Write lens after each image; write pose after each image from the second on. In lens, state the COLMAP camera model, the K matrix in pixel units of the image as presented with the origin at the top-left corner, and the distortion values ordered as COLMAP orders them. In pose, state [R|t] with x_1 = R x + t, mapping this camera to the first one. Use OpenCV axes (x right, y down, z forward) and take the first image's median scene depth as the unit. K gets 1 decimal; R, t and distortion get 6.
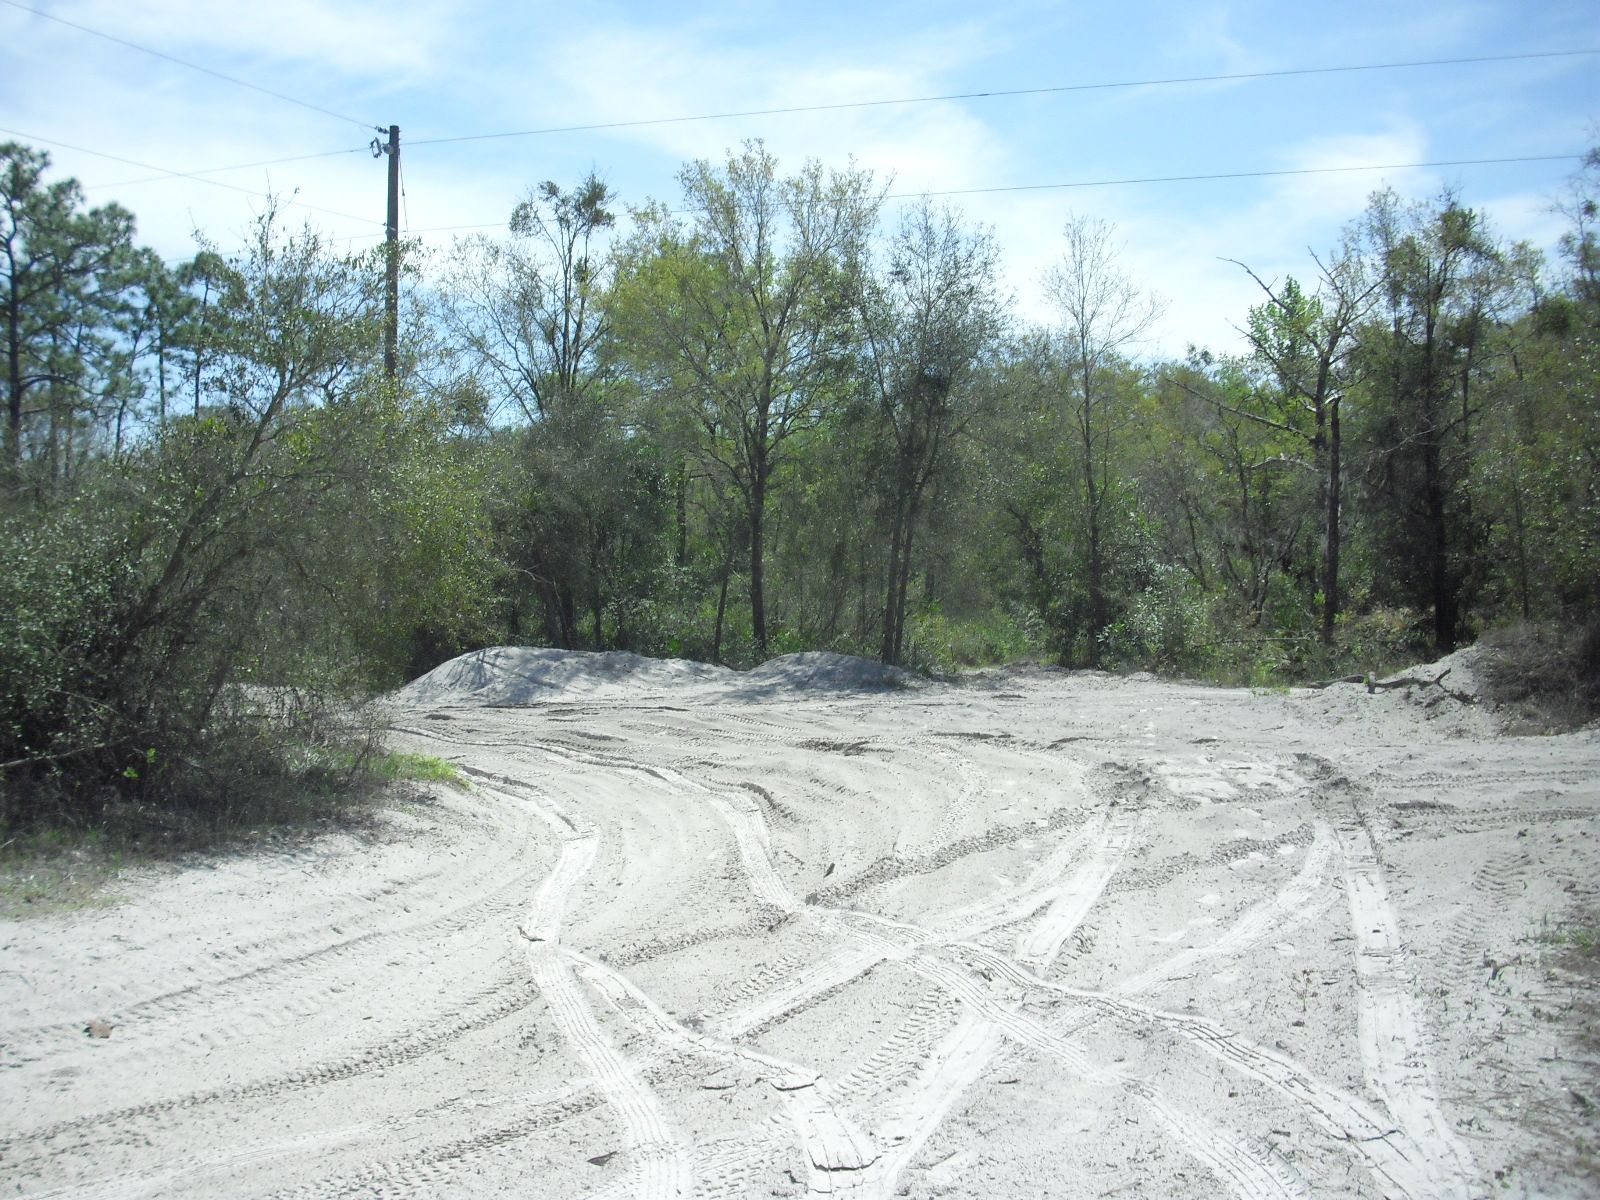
lens RADIAL K [[1786.3, 0, 800.0], [0, 1786.3, 600.0], [0, 0, 1]] dist [-0.122558, 0.022044]
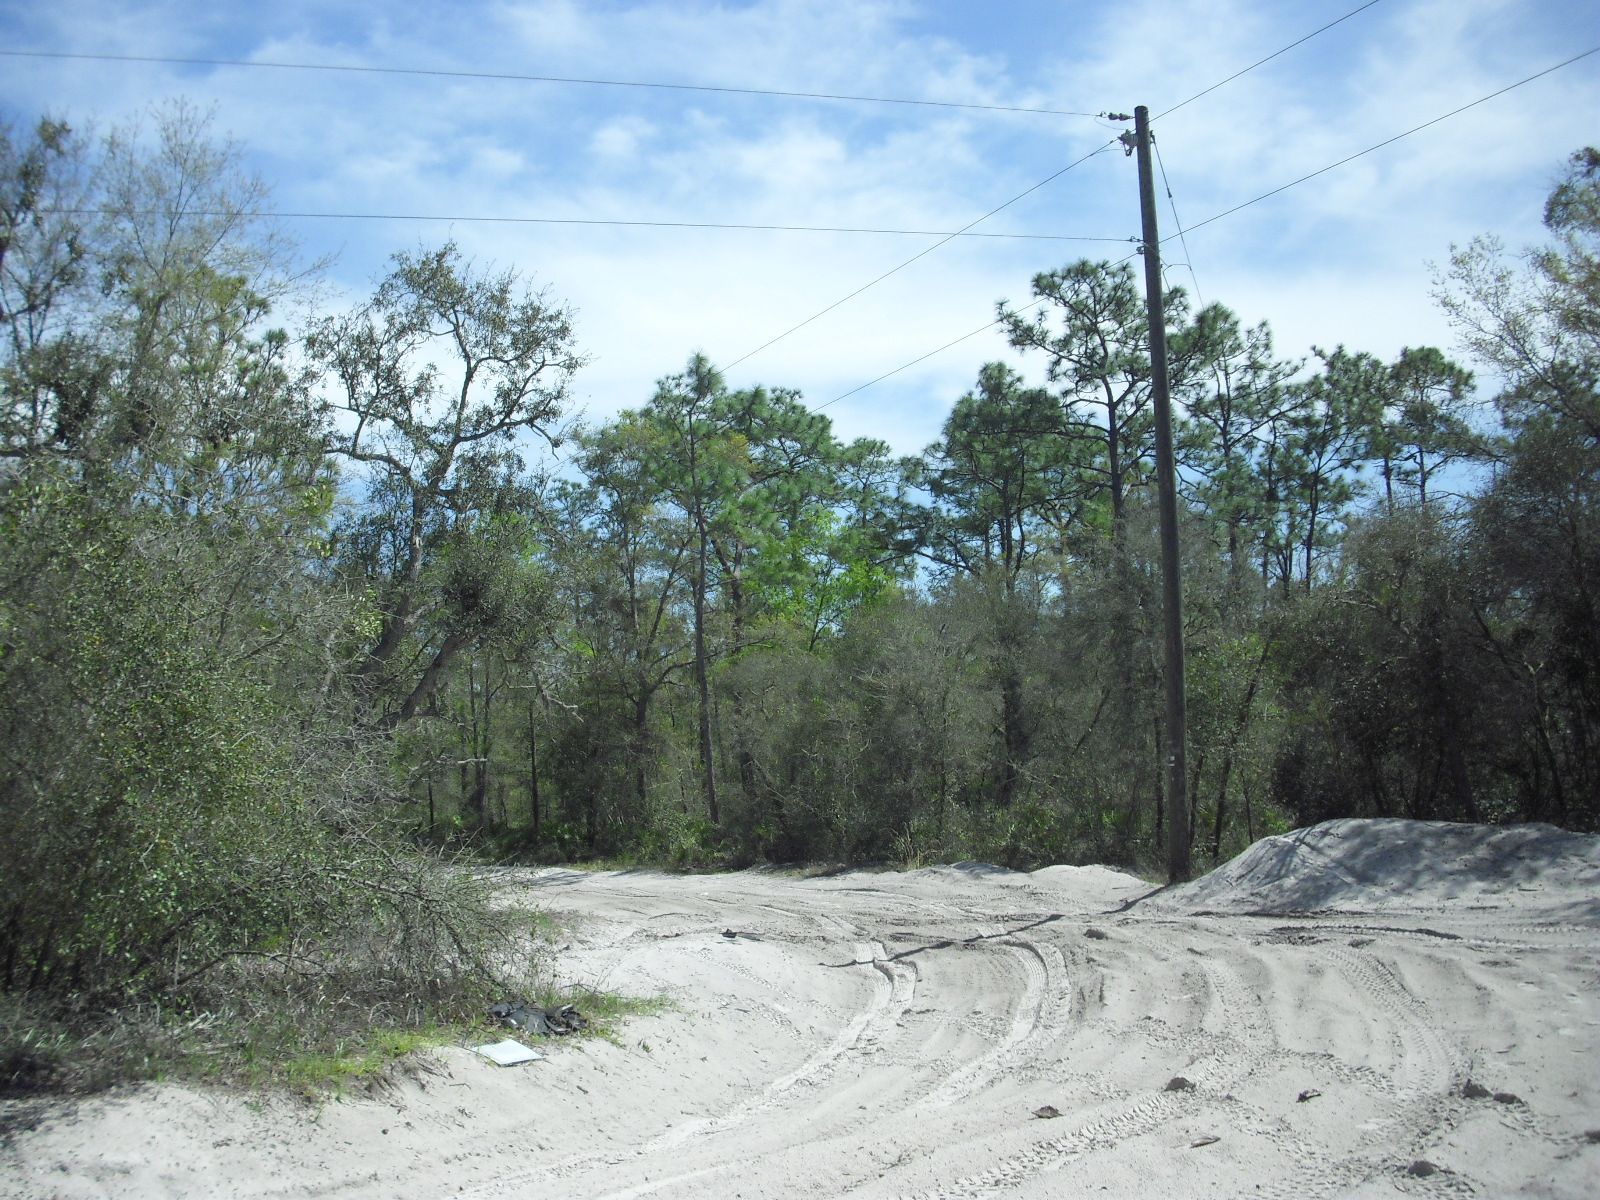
lens RADIAL K [[1786.3, 0, 800.0], [0, 1786.3, 600.0], [0, 0, 1]] dist [-0.122558, 0.022044]
pose [[0.659685, -0.097022, -0.745253, 0.202450], [0.037451, 0.994644, -0.096338, 0.000633], [0.750608, 0.035642, 0.659786, 0.412734]]
